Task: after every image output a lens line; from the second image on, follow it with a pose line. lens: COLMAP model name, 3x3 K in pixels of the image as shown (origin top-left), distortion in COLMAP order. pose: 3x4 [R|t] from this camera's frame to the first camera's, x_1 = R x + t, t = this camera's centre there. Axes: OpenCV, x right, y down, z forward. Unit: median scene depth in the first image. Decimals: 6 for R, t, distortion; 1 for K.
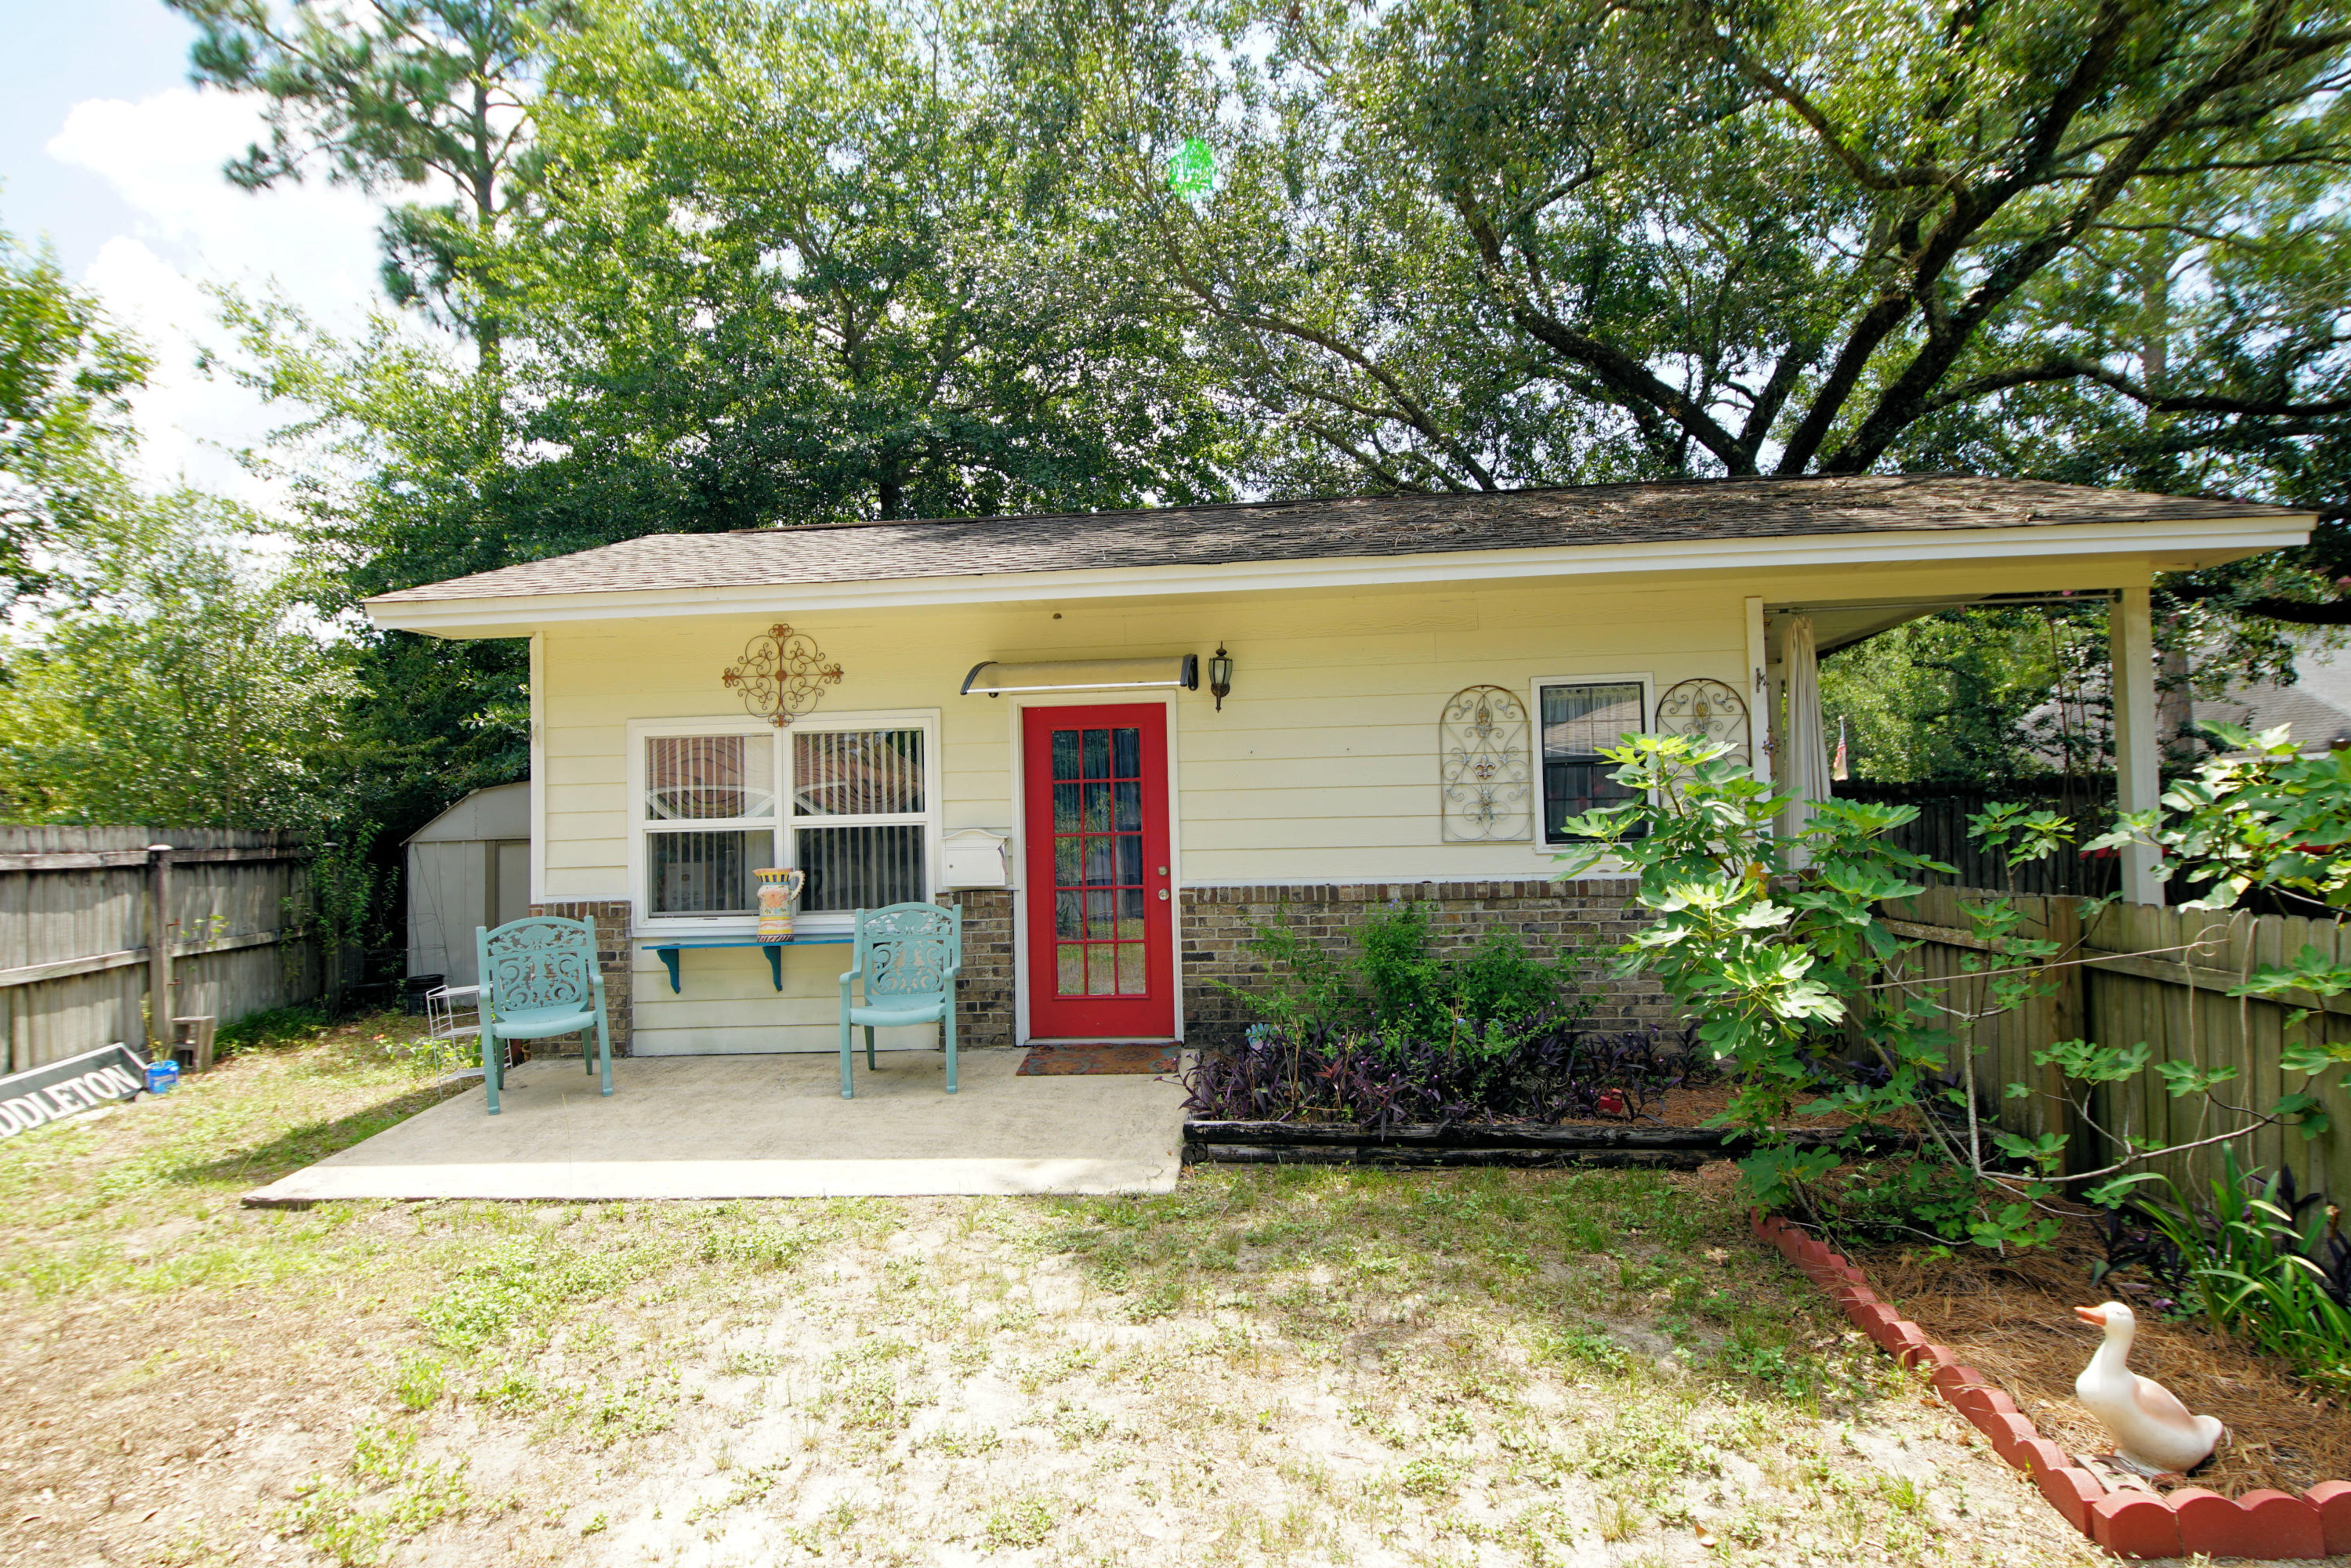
lens RADIAL K [[1259.4, 0, 1154.5], [0, 1259.4, 782.0], [0, 0, 1]] dist [0.036412, -0.031987]
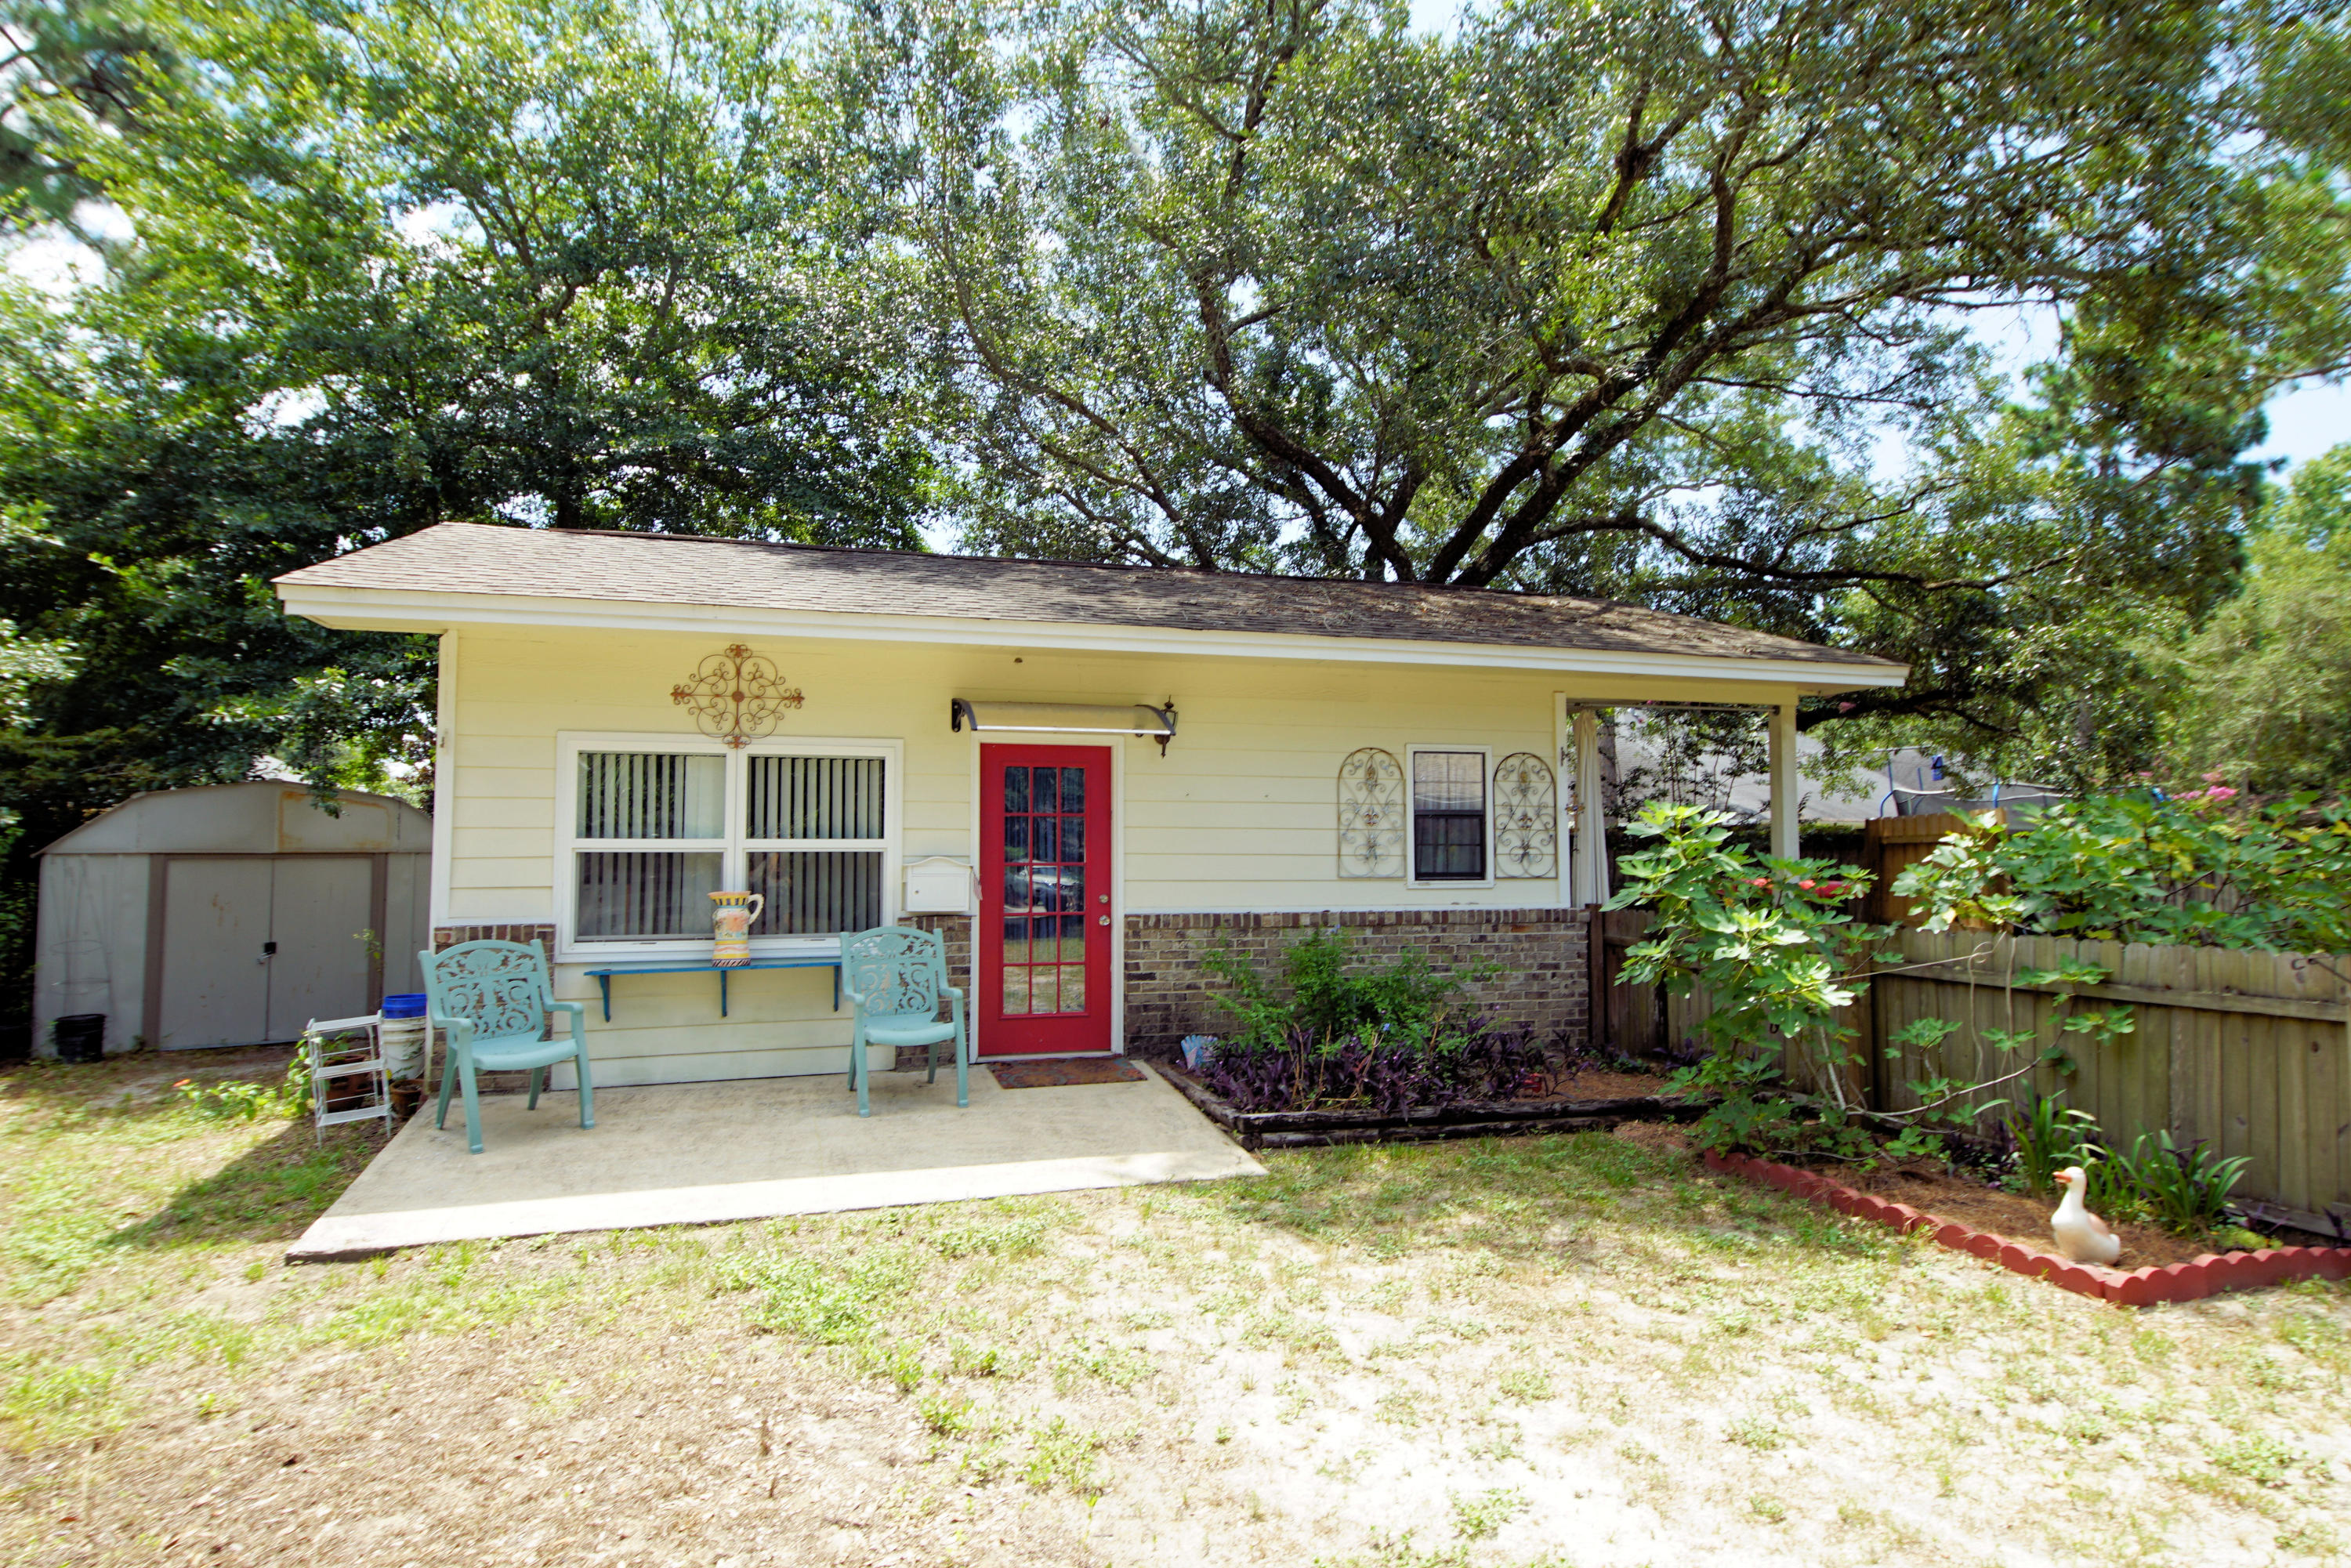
lens RADIAL K [[1241.7, 0, 1175.5], [0, 1241.7, 784.0], [0, 0, 1]] dist [0.043152, -0.042334]
pose [[0.930315, 0.046337, 0.363822, -0.347157], [-0.037100, 0.998788, -0.032342, 0.003326], [-0.364880, 0.016590, 0.930907, -0.035702]]
